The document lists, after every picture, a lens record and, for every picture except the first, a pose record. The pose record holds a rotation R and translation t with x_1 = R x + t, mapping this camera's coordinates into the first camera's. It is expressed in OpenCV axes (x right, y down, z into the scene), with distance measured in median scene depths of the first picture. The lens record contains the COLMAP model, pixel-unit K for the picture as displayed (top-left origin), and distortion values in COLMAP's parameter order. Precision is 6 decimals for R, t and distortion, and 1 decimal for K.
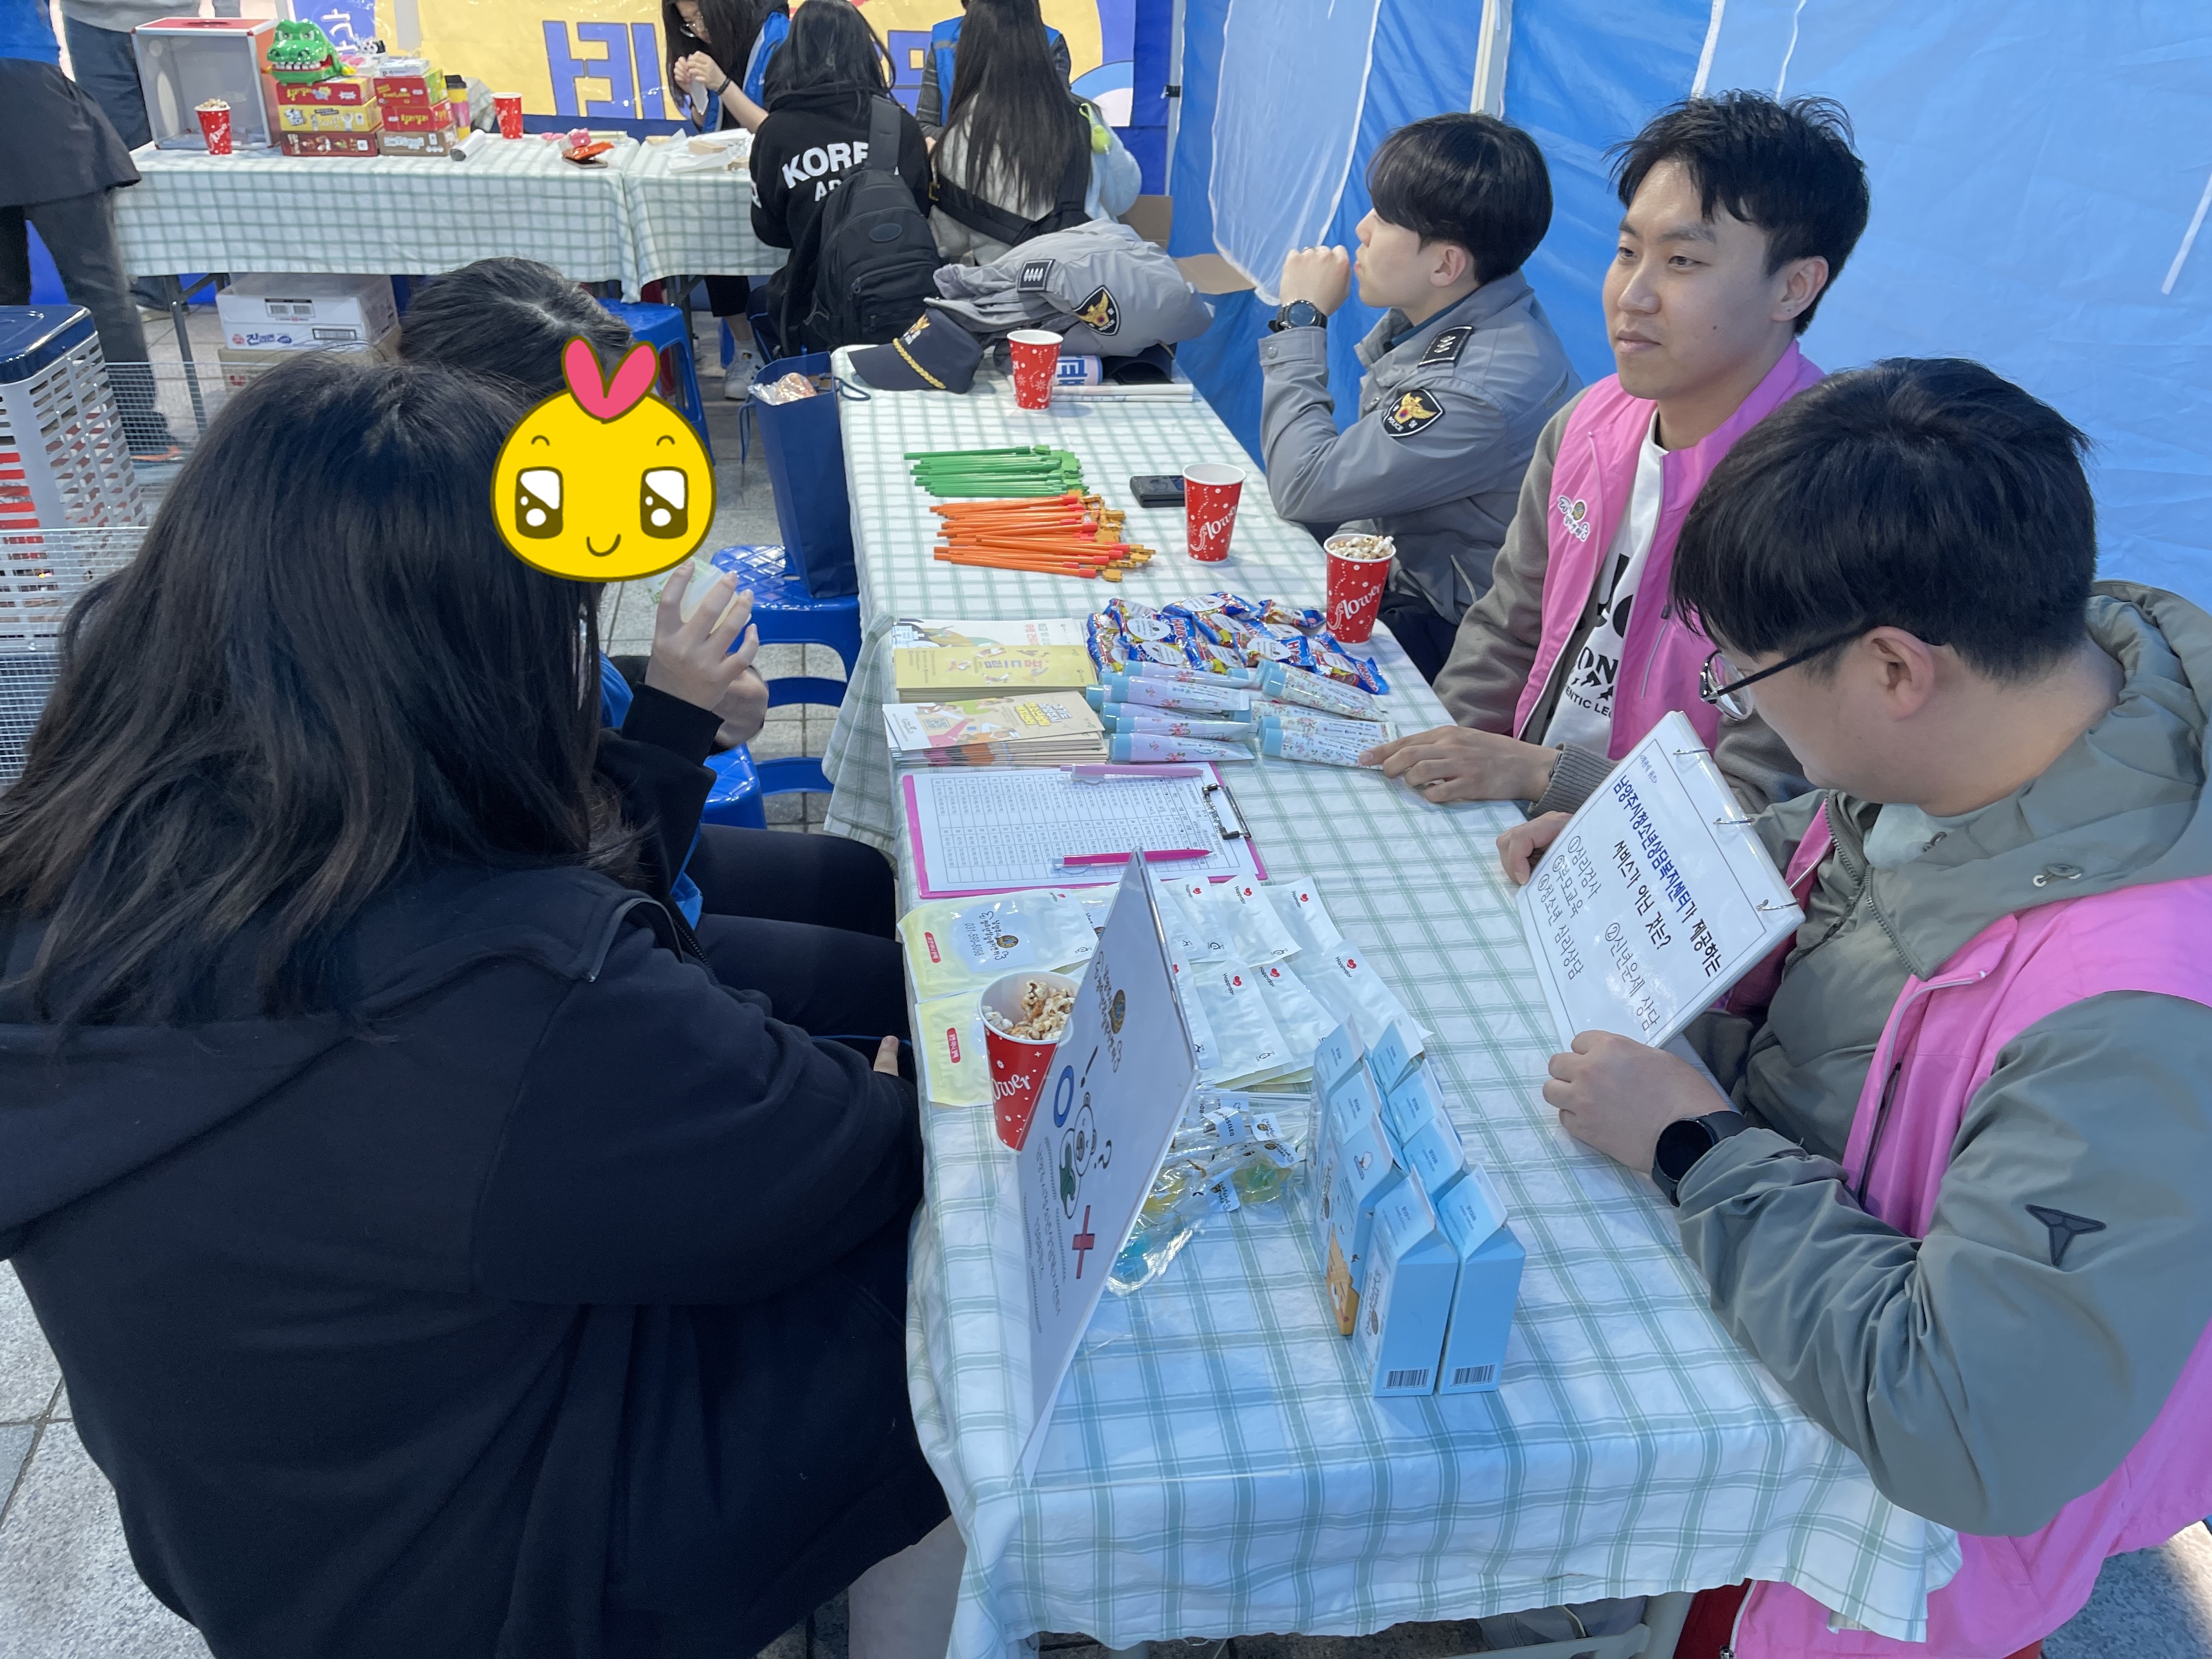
lens RADIAL K [[1623.3, 0, 1104.9], [0, 1623.3, 827.3], [0, 0, 1]] dist [0.000168, 0.000038]
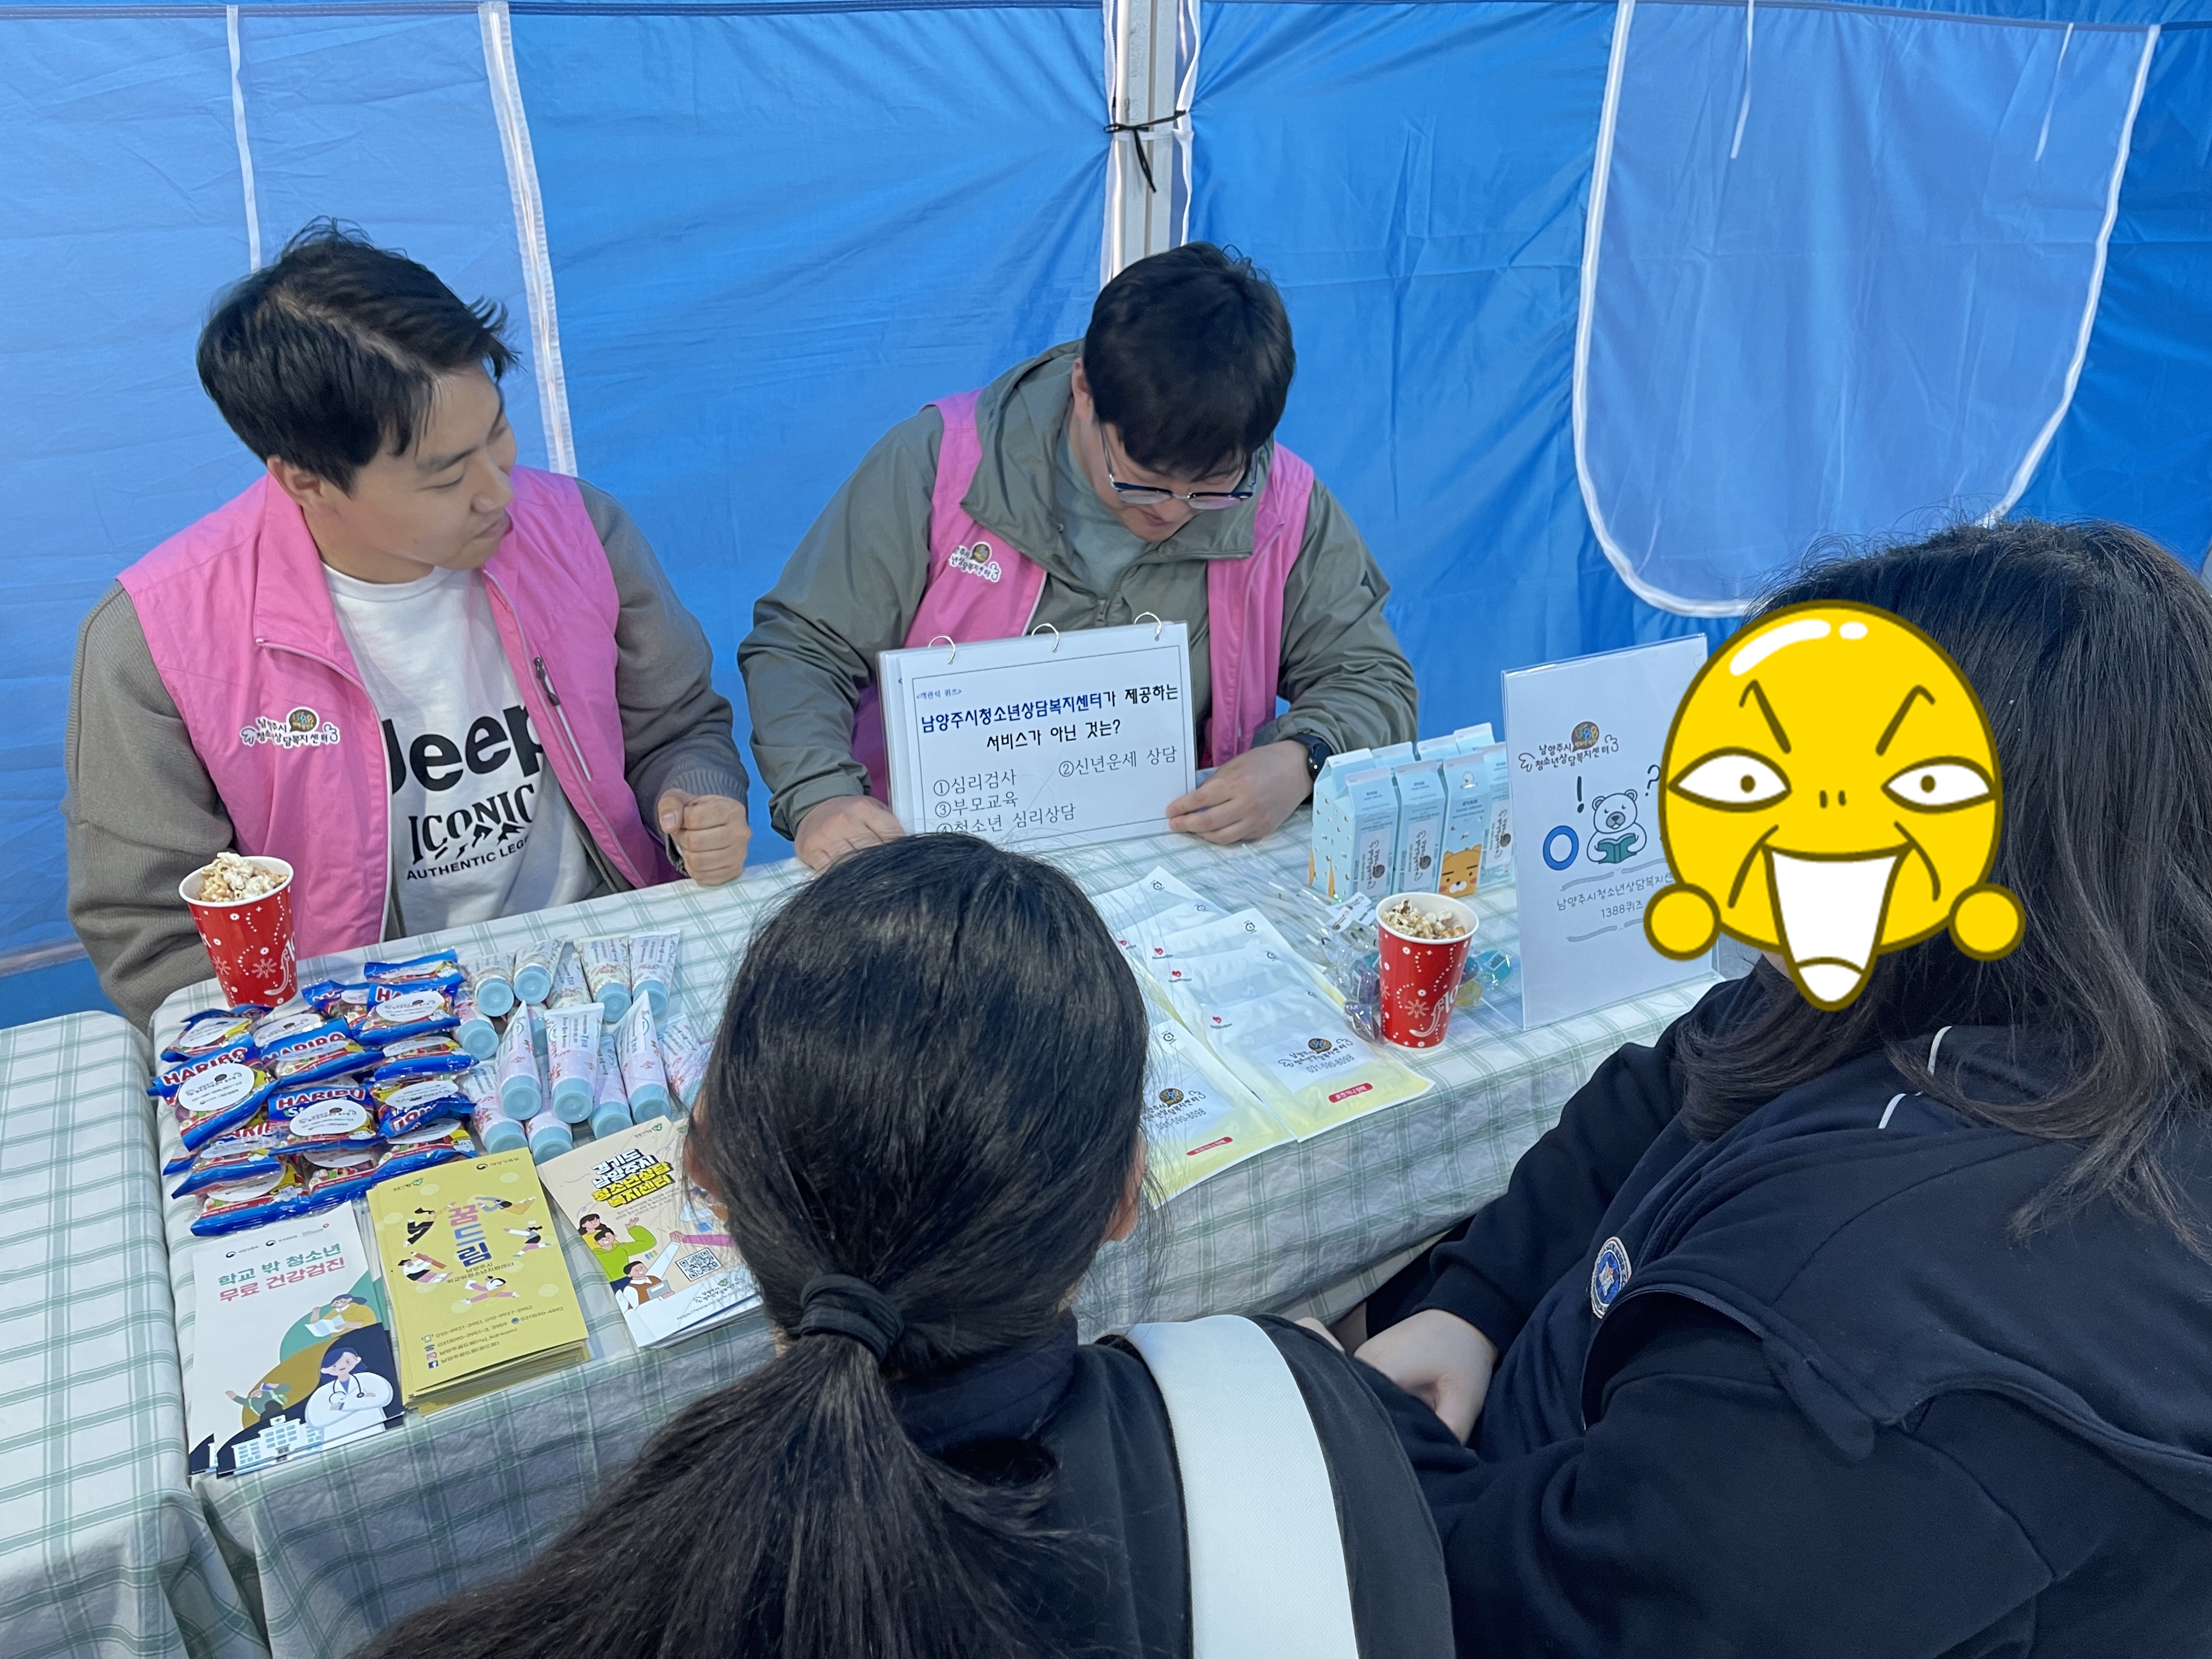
lens RADIAL K [[1623.3, 0, 1106.0], [0, 1623.3, 829.7], [0, 0, 1]] dist [0.000168, 0.000038]
pose [[-0.492104, -0.313033, 0.812308, -0.585433], [0.392301, 0.753250, 0.527934, -0.427314], [-0.777132, 0.578468, -0.247874, 0.960691]]
